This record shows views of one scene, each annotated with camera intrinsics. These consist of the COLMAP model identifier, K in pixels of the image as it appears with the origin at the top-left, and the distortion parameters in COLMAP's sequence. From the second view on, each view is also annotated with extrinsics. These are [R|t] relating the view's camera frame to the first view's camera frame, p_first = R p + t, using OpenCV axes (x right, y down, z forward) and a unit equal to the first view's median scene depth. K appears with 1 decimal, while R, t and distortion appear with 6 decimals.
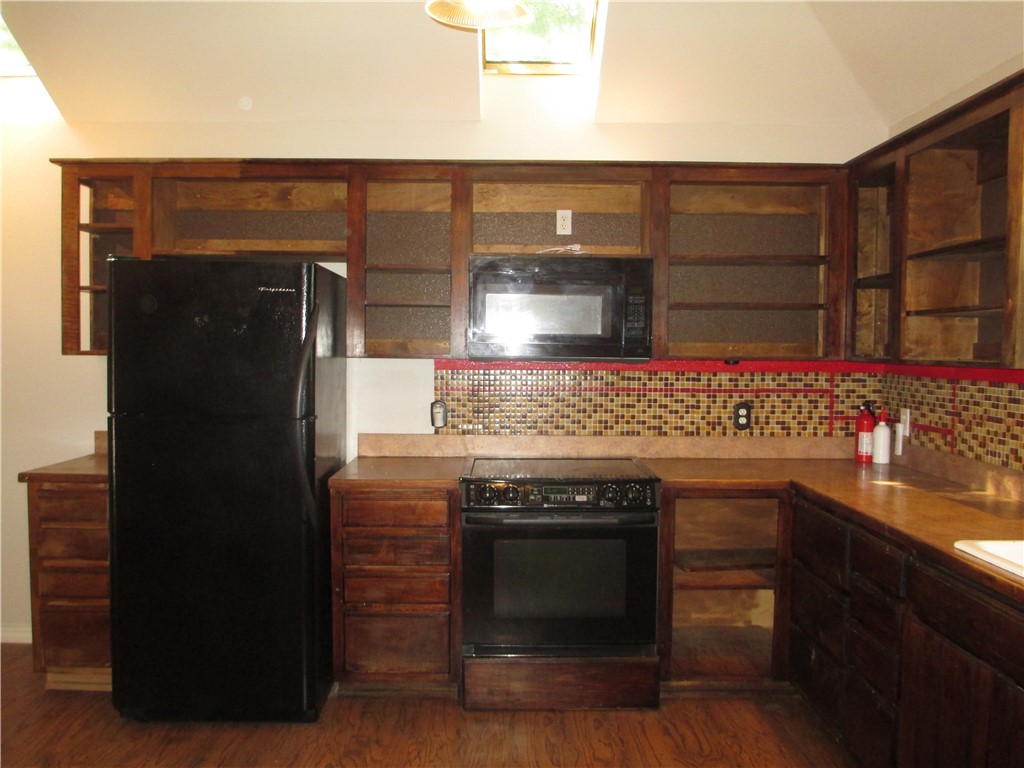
lens RADIAL K [[855.3, 0, 508.0], [0, 855.3, 381.4], [0, 0, 1]] dist [-0.072800, 0.044429]
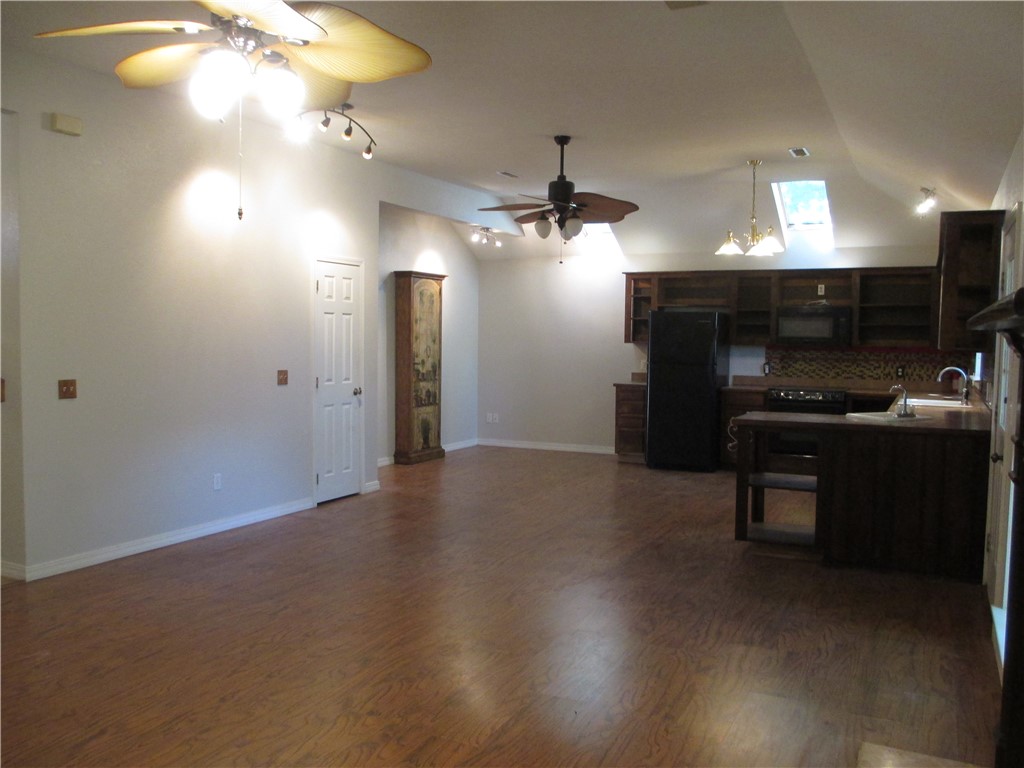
lens RADIAL K [[855.3, 0, 508.0], [0, 855.3, 381.4], [0, 0, 1]] dist [-0.072800, 0.044429]
pose [[0.890374, 0.025564, -0.454511, 0.369681], [-0.022507, 0.999673, 0.012136, 0.063257], [0.454673, -0.000576, 0.890658, -1.526623]]
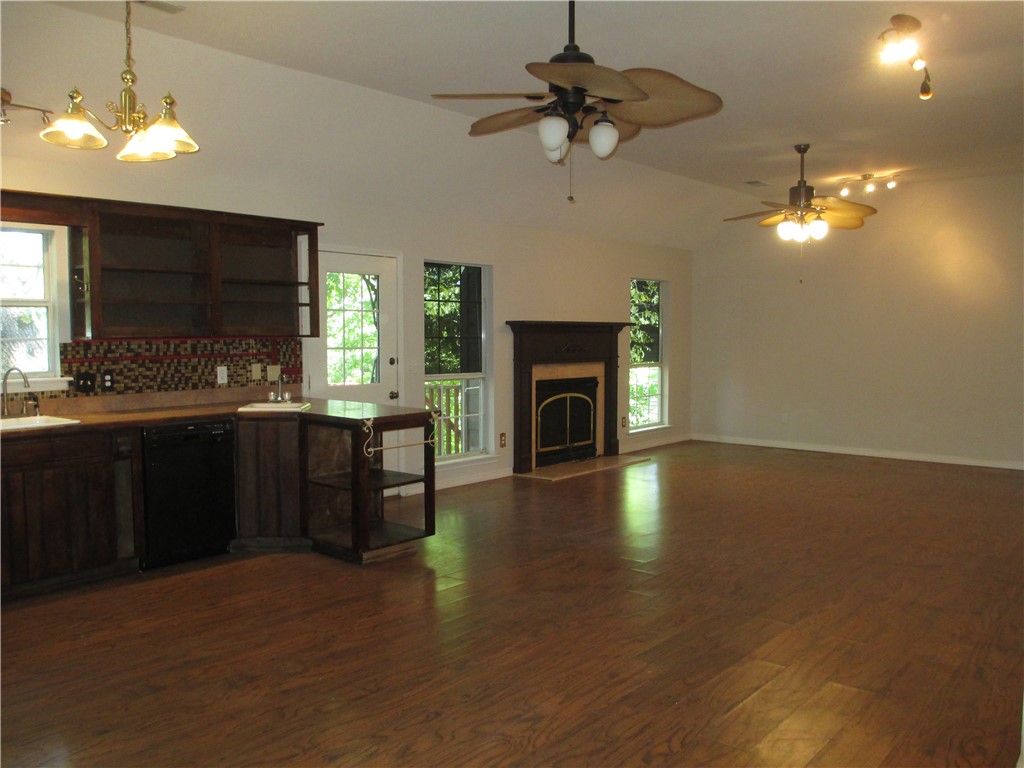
lens RADIAL K [[855.3, 0, 508.0], [0, 855.3, 381.4], [0, 0, 1]] dist [-0.072800, 0.044429]
pose [[-0.751991, -0.048231, 0.657407, -0.940032], [0.024603, 0.994571, 0.101110, -0.050277], [-0.658714, 0.092207, -0.746722, 0.883384]]
